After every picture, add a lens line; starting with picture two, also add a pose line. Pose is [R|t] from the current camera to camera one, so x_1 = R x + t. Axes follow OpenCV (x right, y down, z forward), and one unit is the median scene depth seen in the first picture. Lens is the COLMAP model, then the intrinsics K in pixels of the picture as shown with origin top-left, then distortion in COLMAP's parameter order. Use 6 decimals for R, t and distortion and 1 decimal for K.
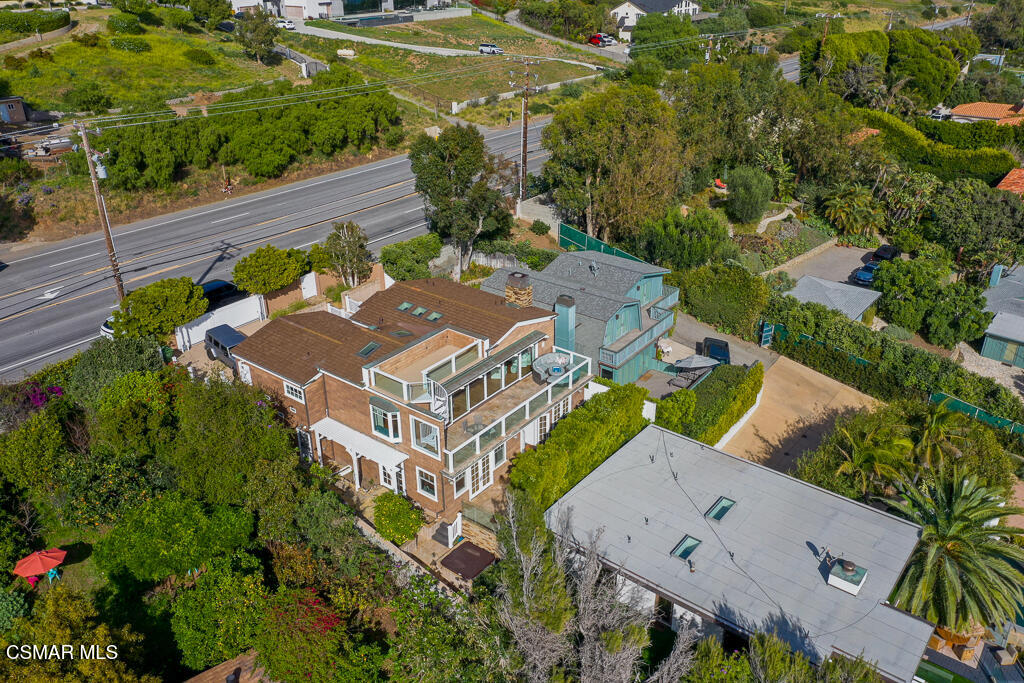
lens RADIAL K [[801.8, 0, 507.2], [0, 801.8, 343.1], [0, 0, 1]] dist [0.007720, -0.000689]
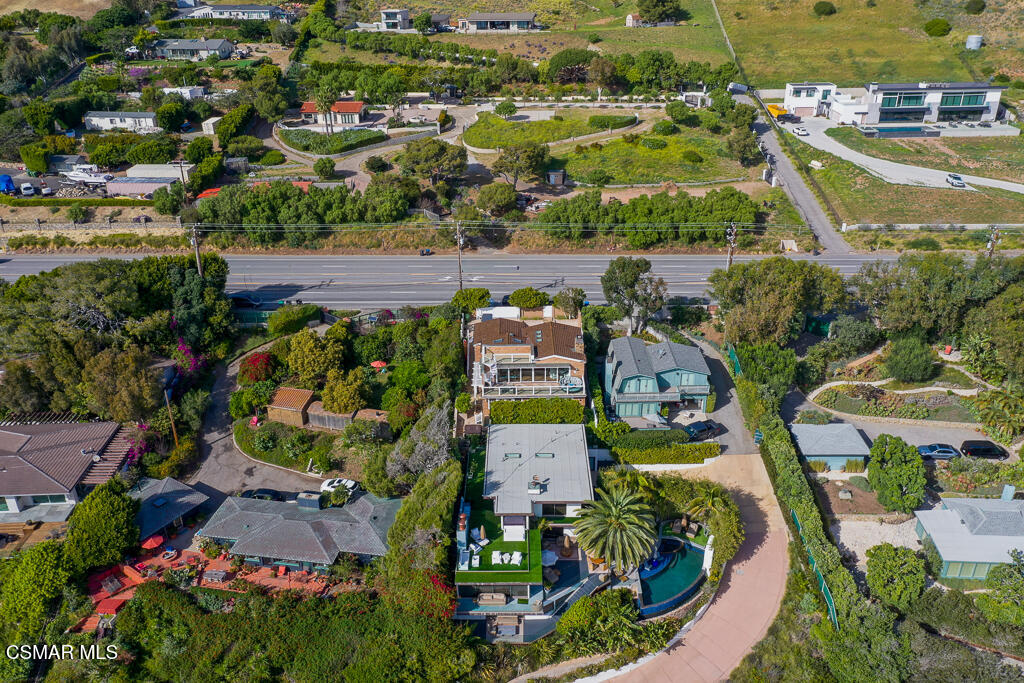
lens RADIAL K [[801.8, 0, 511.9], [0, 801.8, 342.3], [0, 0, 1]] dist [0.007720, -0.000689]
pose [[0.623505, 0.345721, -0.701226, 0.726711], [-0.345445, 0.926438, 0.149599, -0.171478], [0.701363, 0.148959, 0.697066, -0.299927]]
